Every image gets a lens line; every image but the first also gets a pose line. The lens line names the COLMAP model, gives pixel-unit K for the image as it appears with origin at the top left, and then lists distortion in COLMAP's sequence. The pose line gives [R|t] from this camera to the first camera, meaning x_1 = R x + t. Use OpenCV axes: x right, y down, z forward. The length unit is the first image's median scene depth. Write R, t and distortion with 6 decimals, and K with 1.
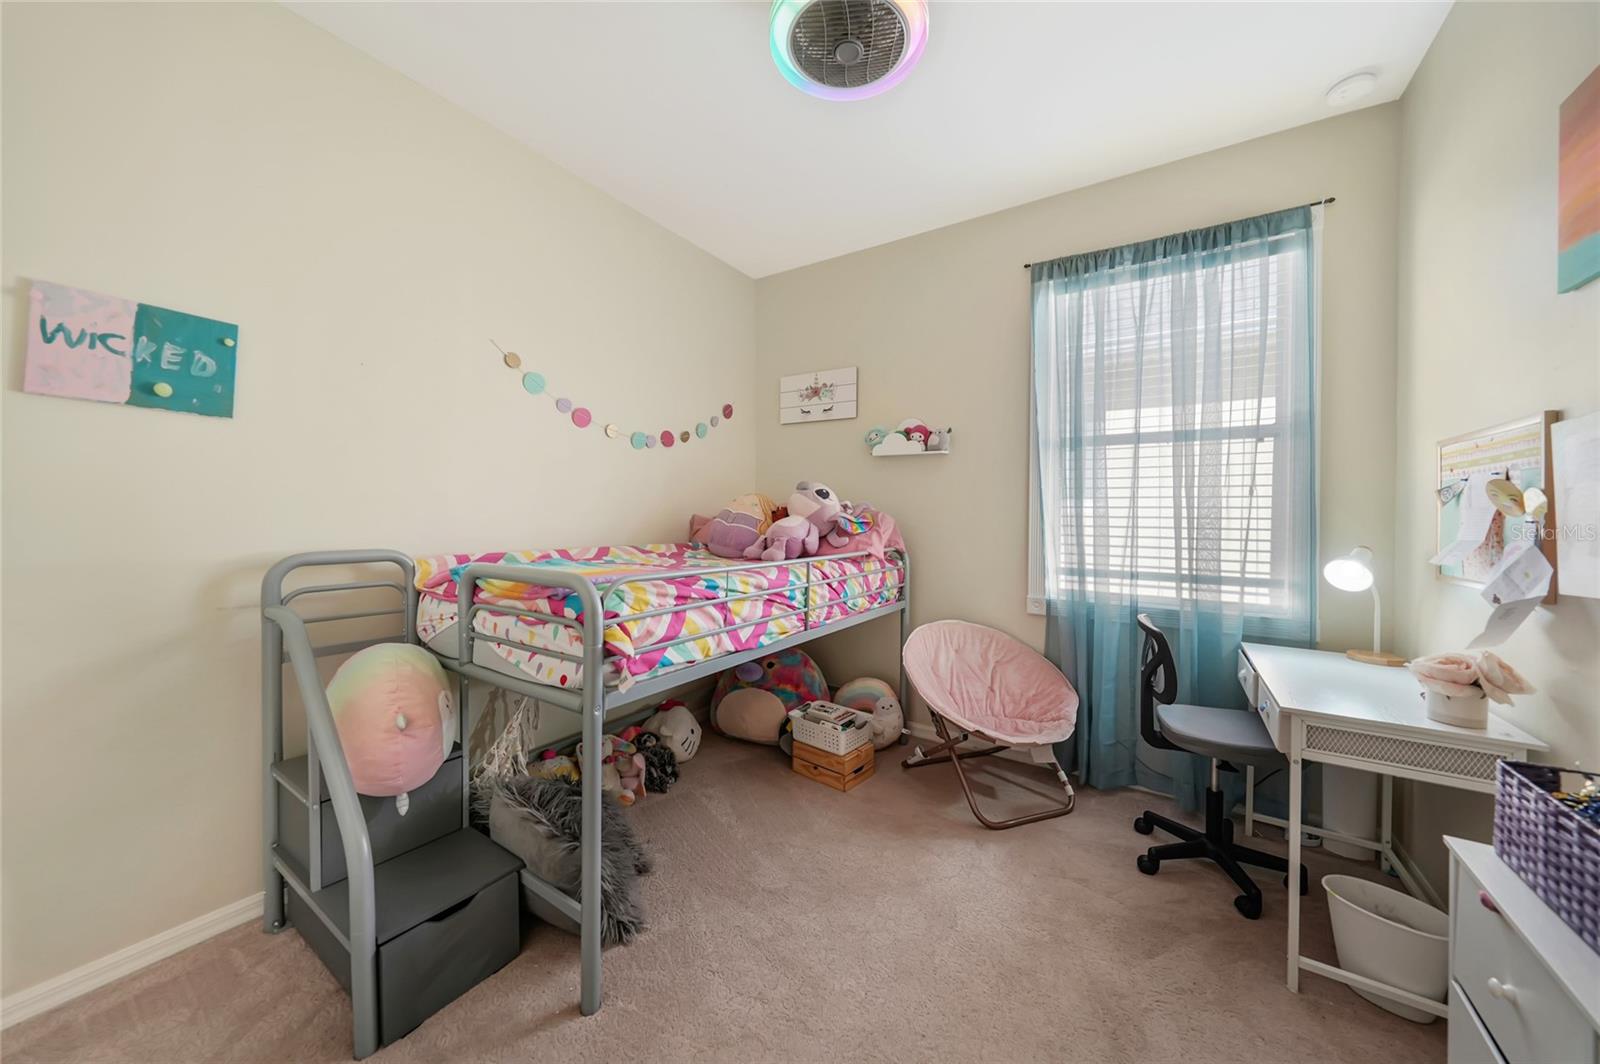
lens RADIAL K [[552.8, 0, 808.9], [0, 552.8, 518.7], [0, 0, 1]] dist [-0.001396, -0.000006]
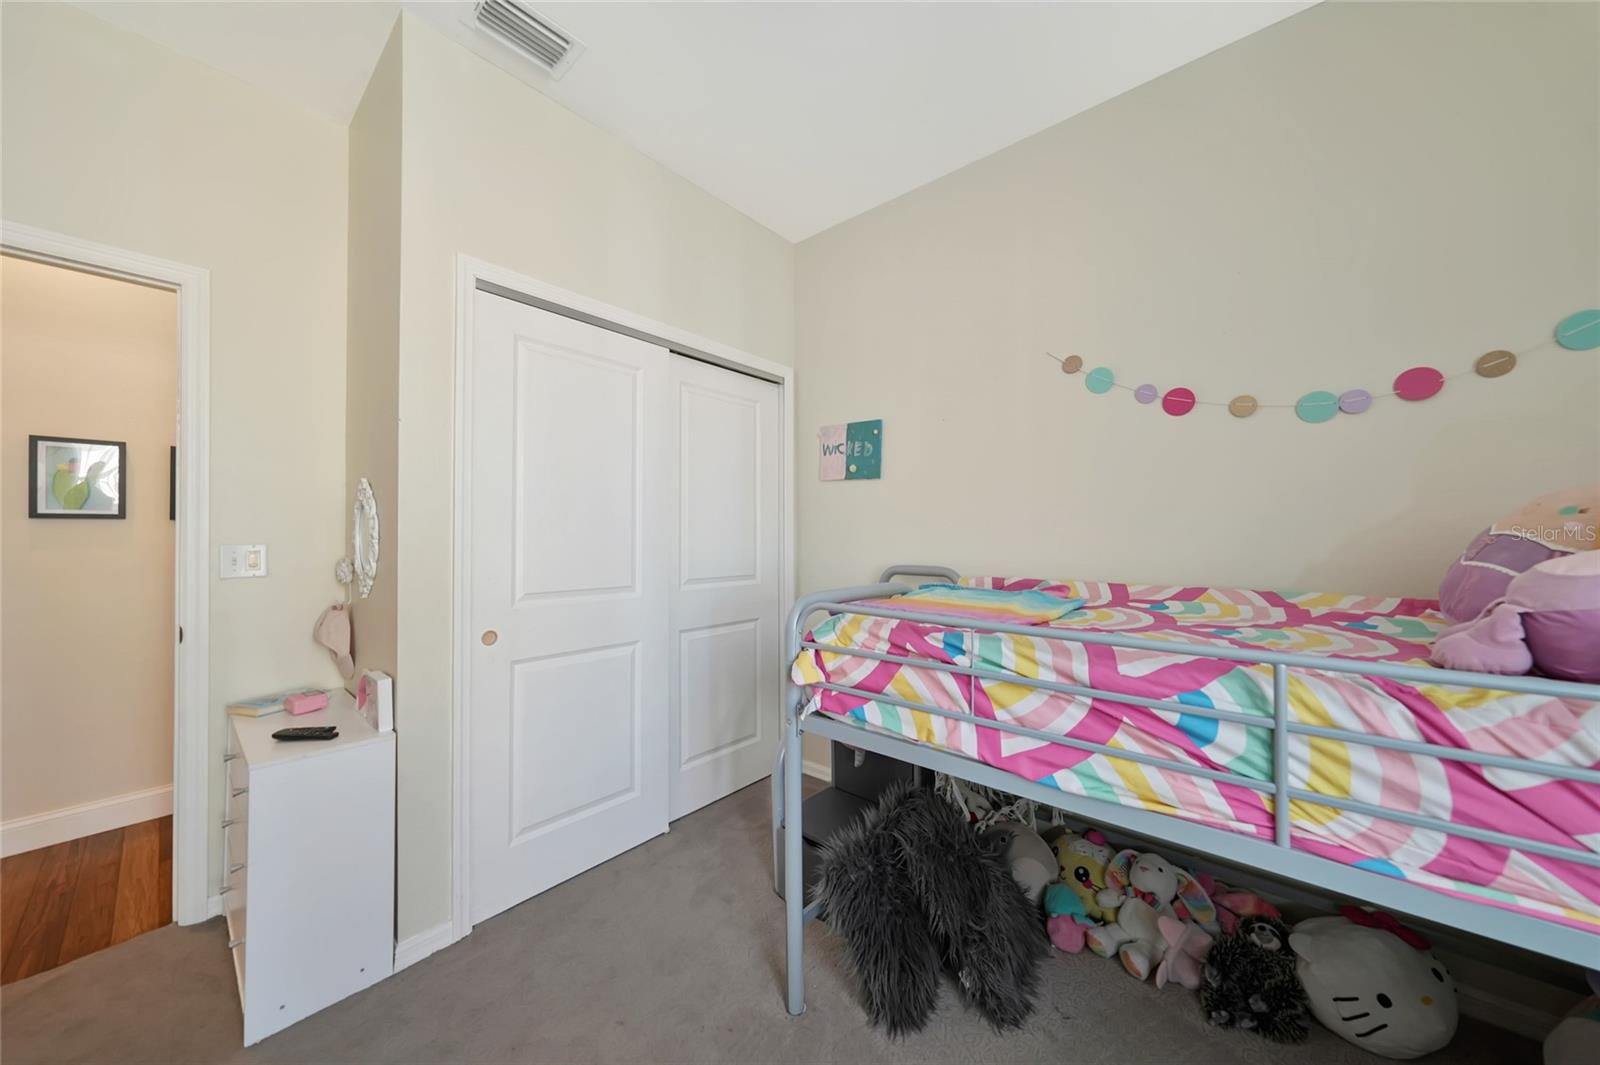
lens RADIAL K [[551.8, 0, 798.4], [0, 551.8, 531.1], [0, 0, 1]] dist [-0.000891, -0.000041]
pose [[-0.133350, -0.014308, -0.990966, 0.505515], [-0.007986, 0.999879, -0.013362, -0.005876], [0.991037, 0.006132, -0.133448, 0.879696]]
